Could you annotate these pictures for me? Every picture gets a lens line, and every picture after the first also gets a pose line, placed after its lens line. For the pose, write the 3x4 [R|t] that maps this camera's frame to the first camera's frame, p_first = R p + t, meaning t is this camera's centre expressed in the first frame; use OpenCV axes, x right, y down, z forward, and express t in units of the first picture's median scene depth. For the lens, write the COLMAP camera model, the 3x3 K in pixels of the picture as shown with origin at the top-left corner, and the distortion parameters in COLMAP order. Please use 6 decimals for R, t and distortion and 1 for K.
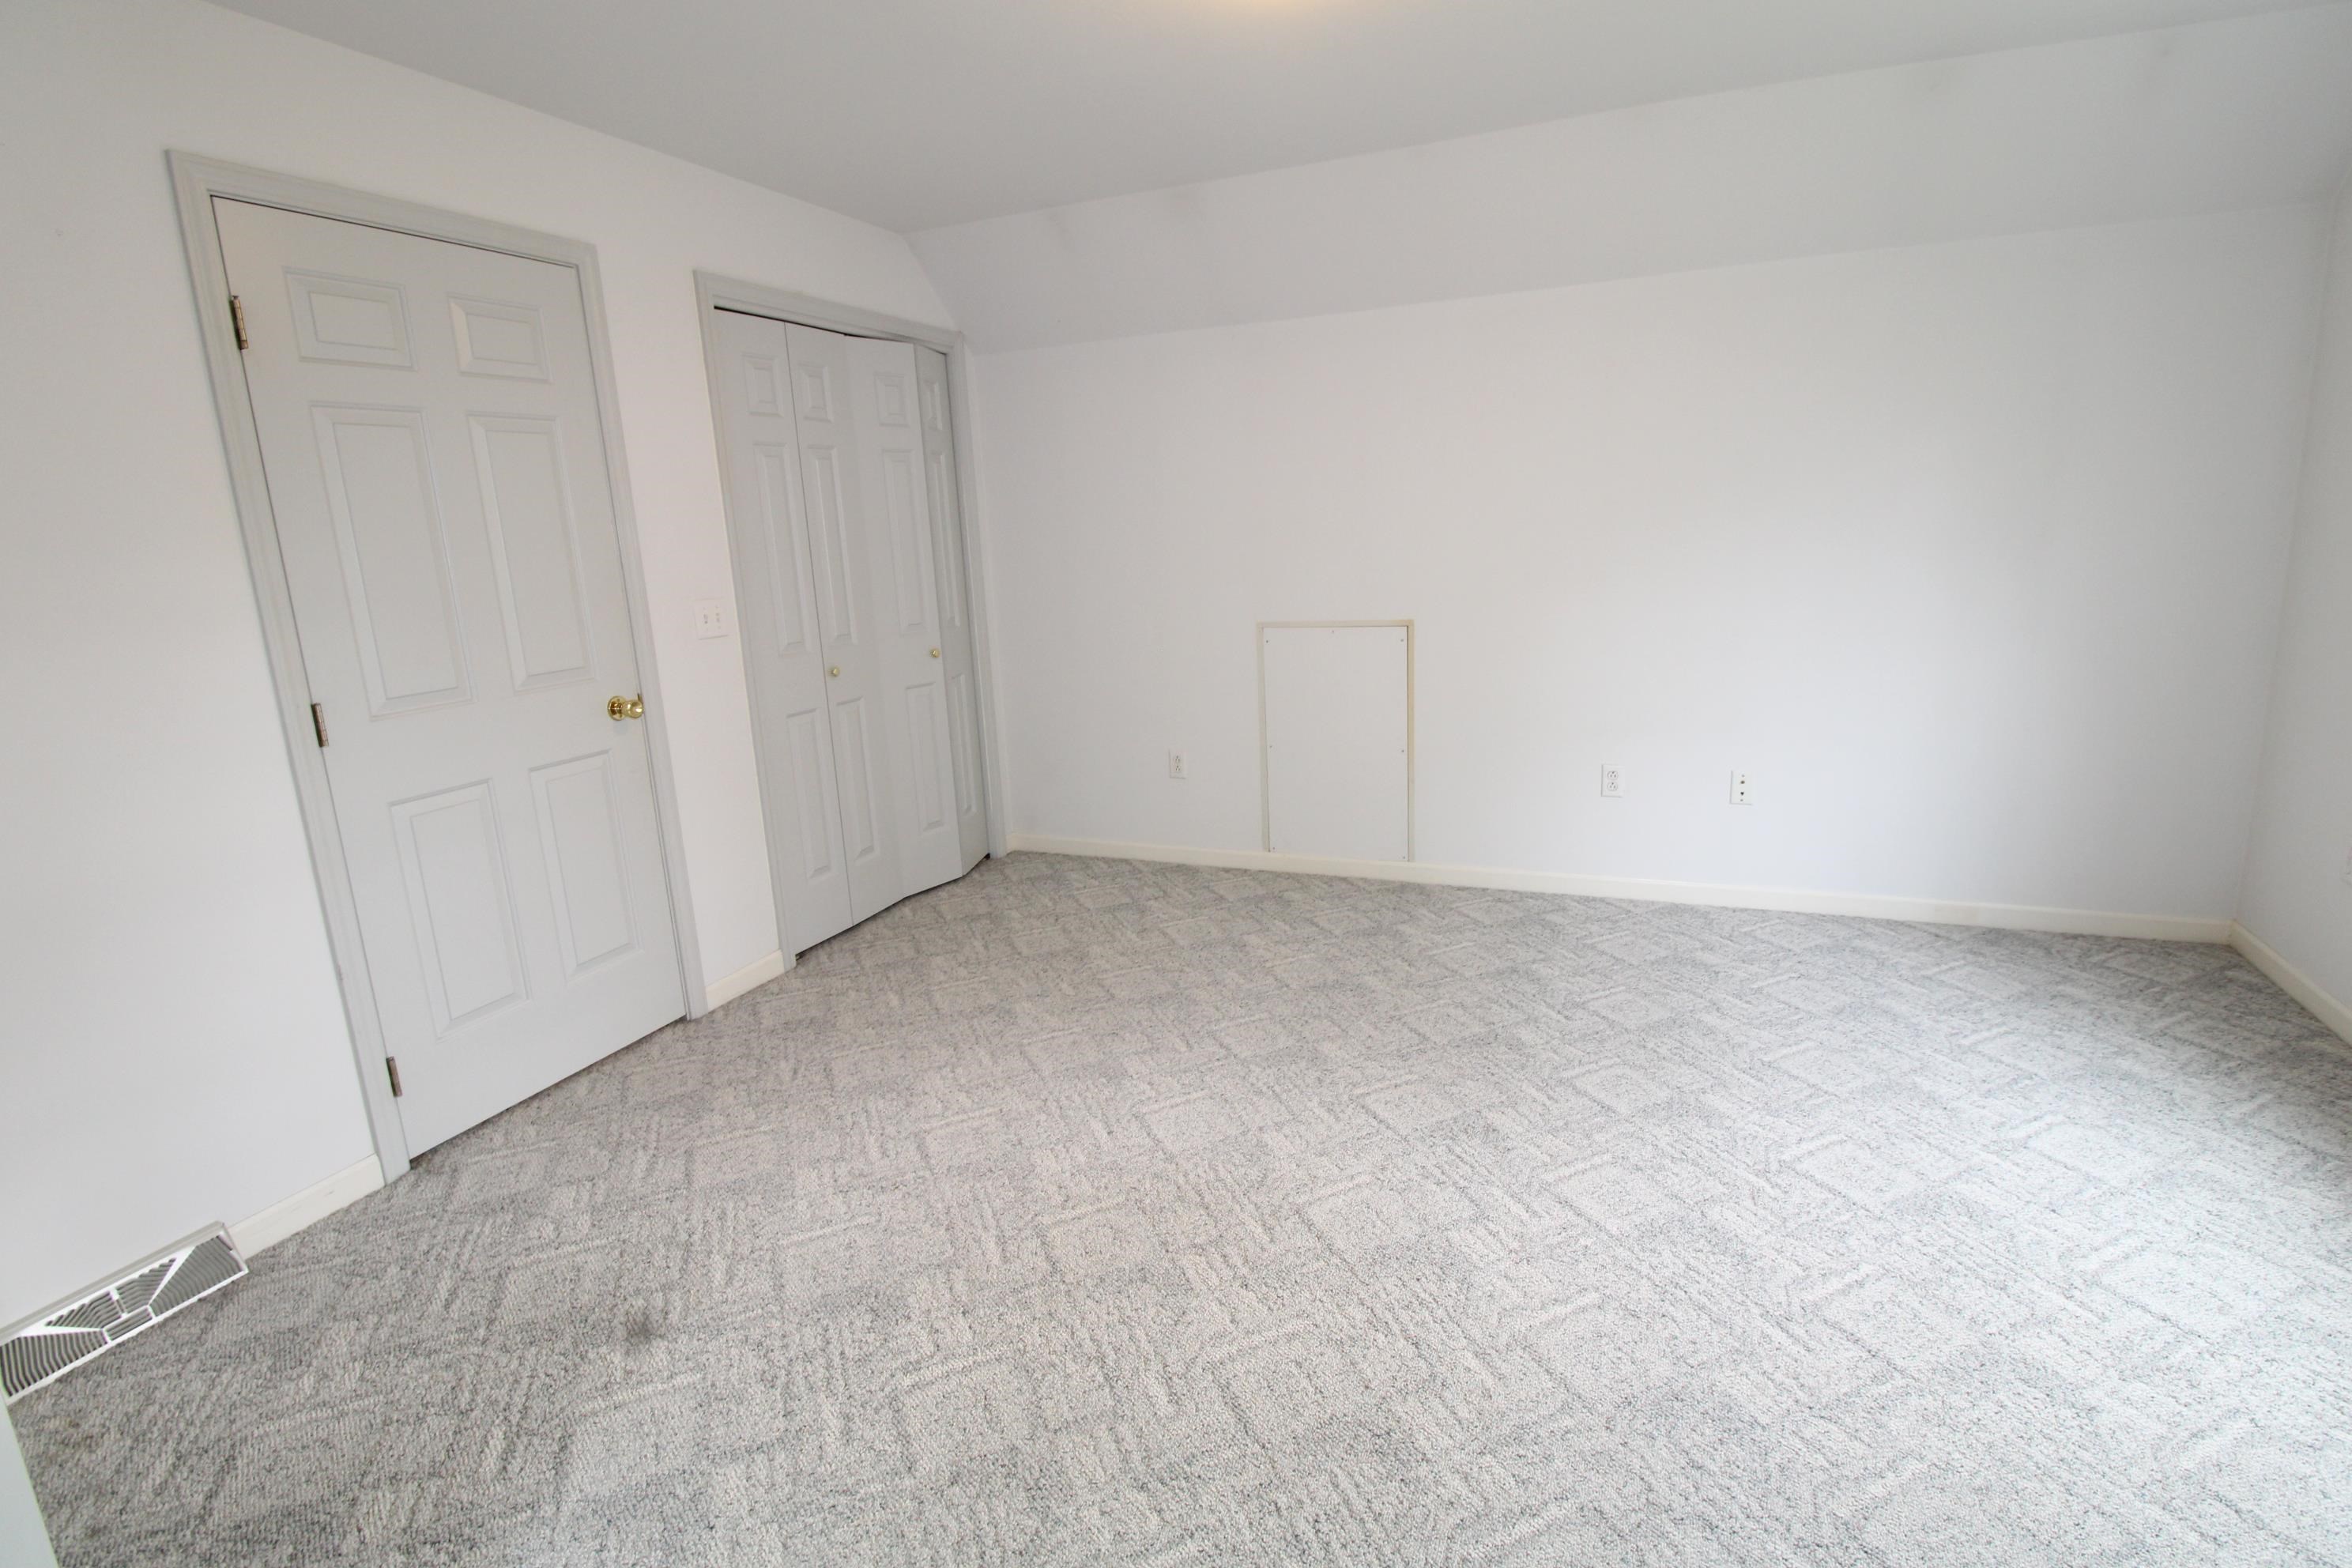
lens RADIAL K [[1099.0, 0, 1184.7], [0, 1099.0, 754.5], [0, 0, 1]] dist [0.000442, -0.013101]
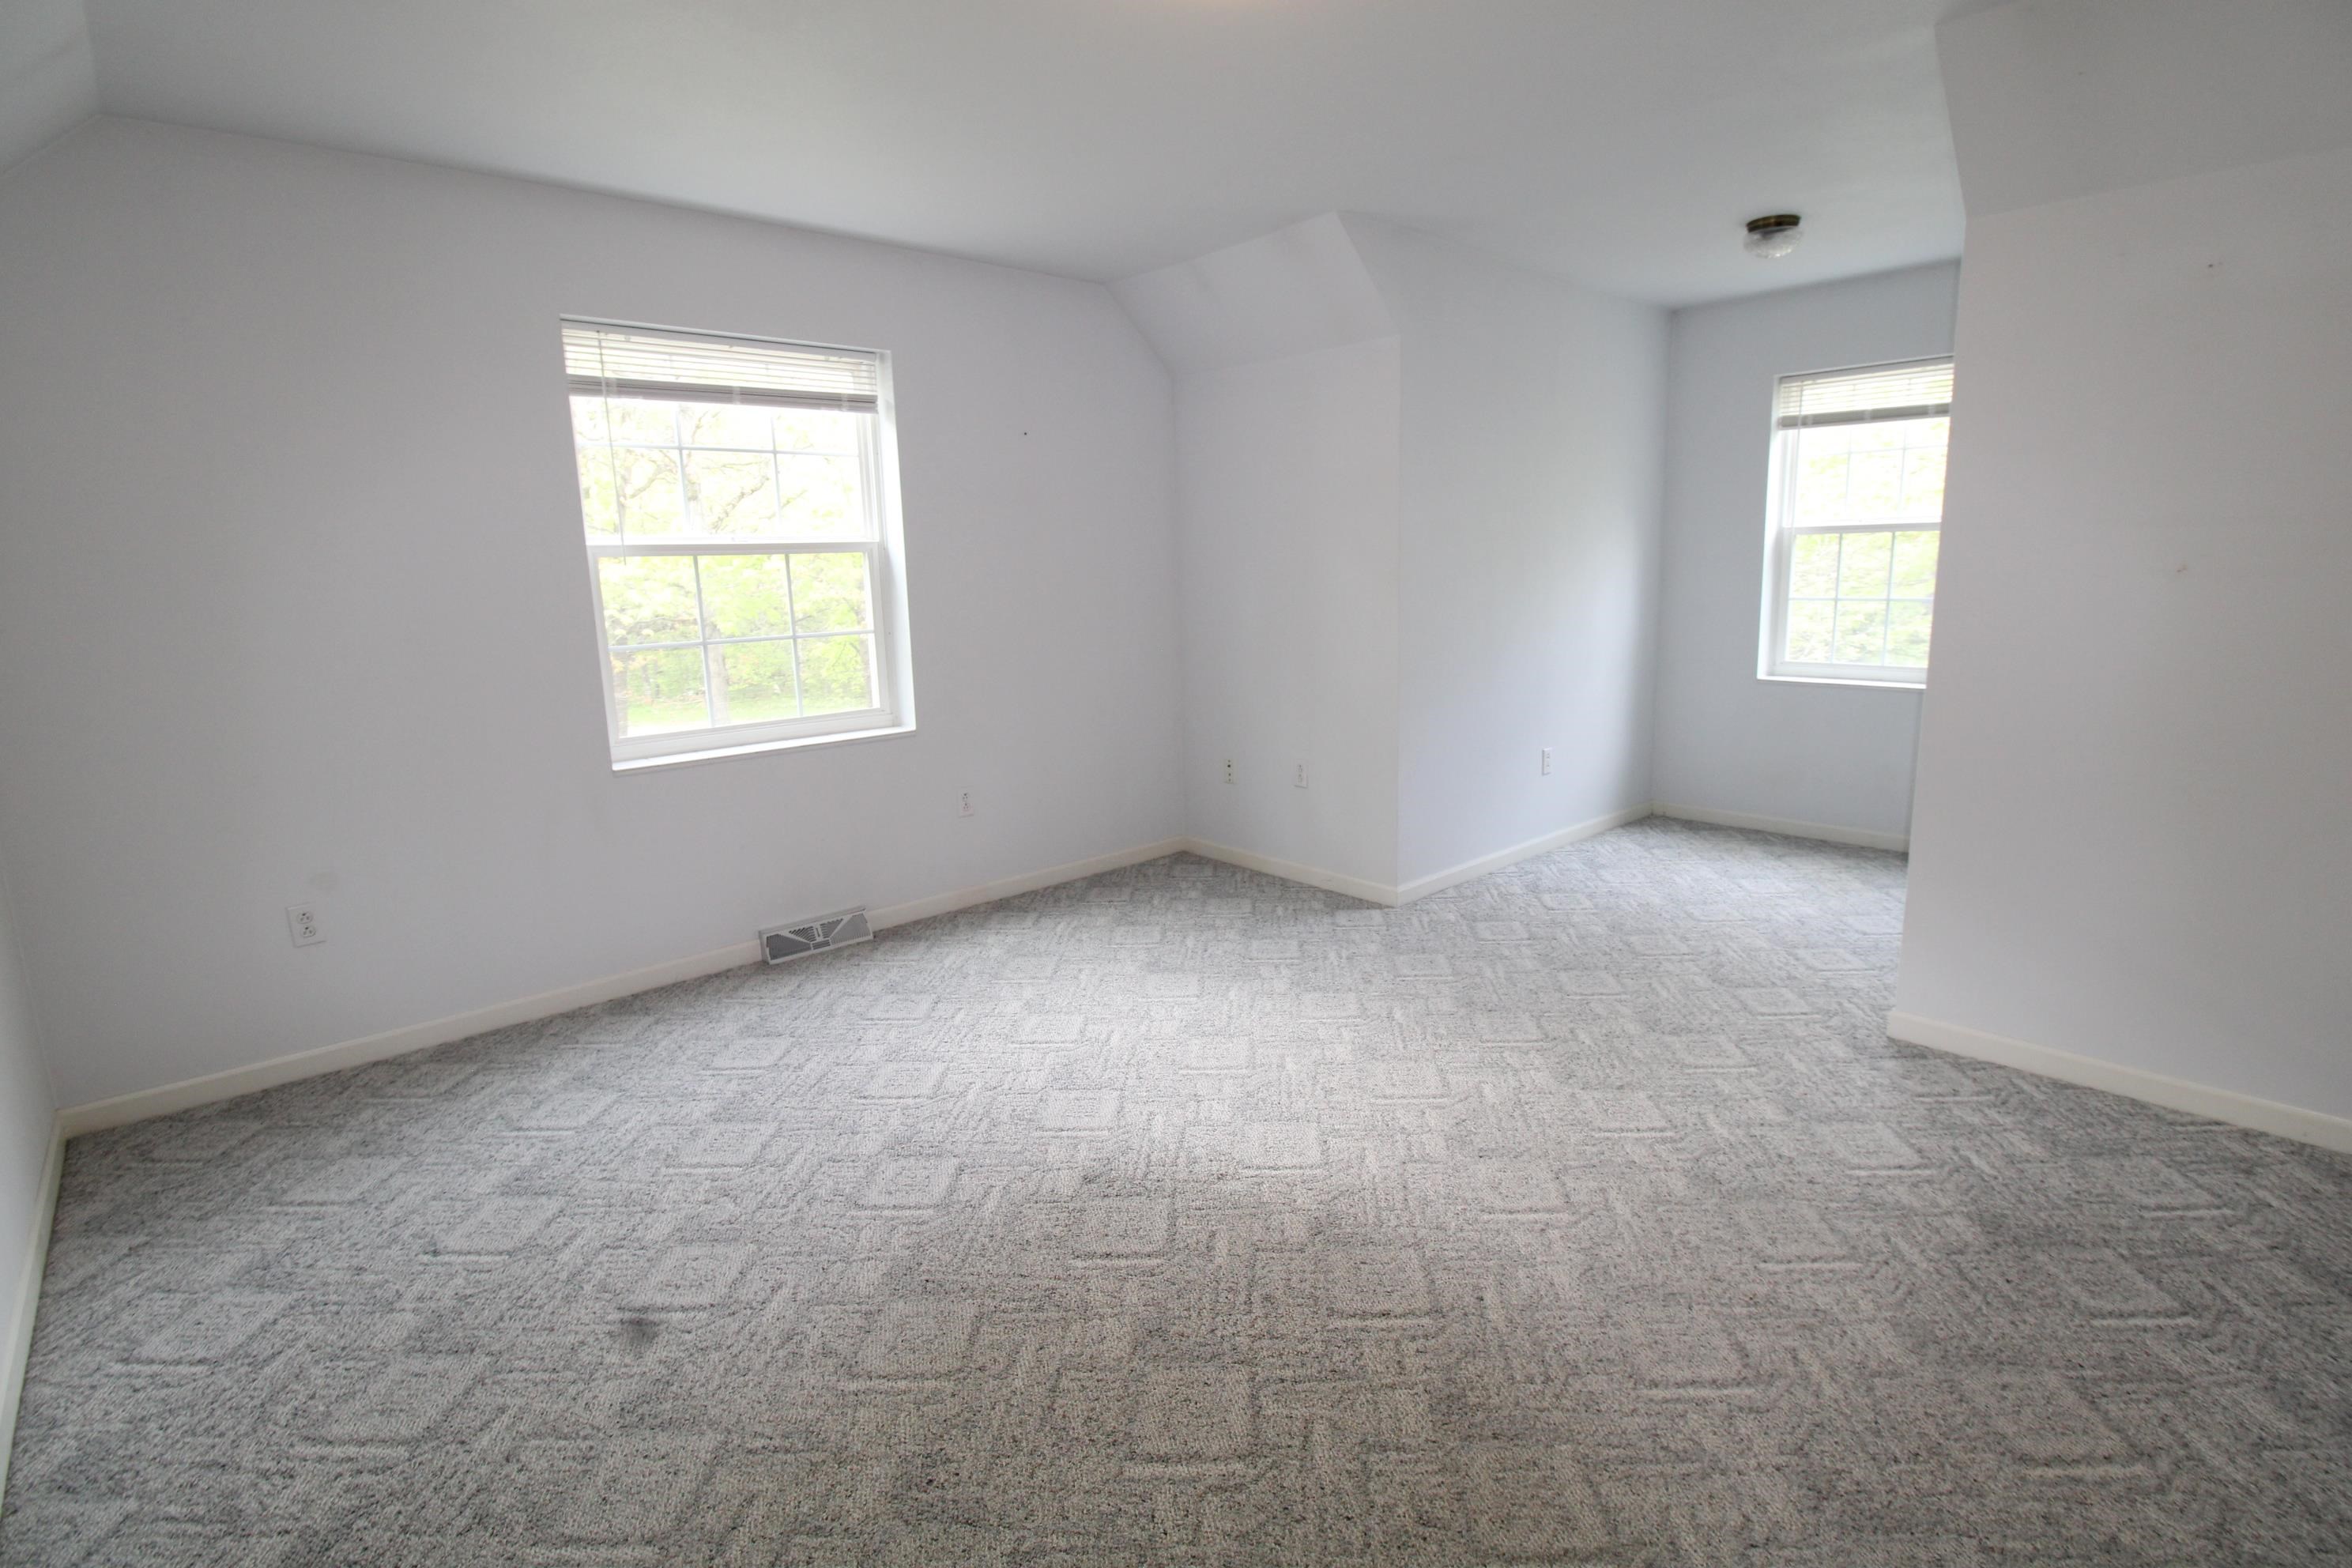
lens RADIAL K [[1099.0, 0, 1184.7], [0, 1099.0, 754.5], [0, 0, 1]] dist [0.000442, -0.013101]
pose [[-0.898727, -0.008474, 0.438428, -0.207082], [0.153142, 0.930796, 0.331912, -0.297070], [-0.410899, 0.365440, -0.835234, 1.512372]]
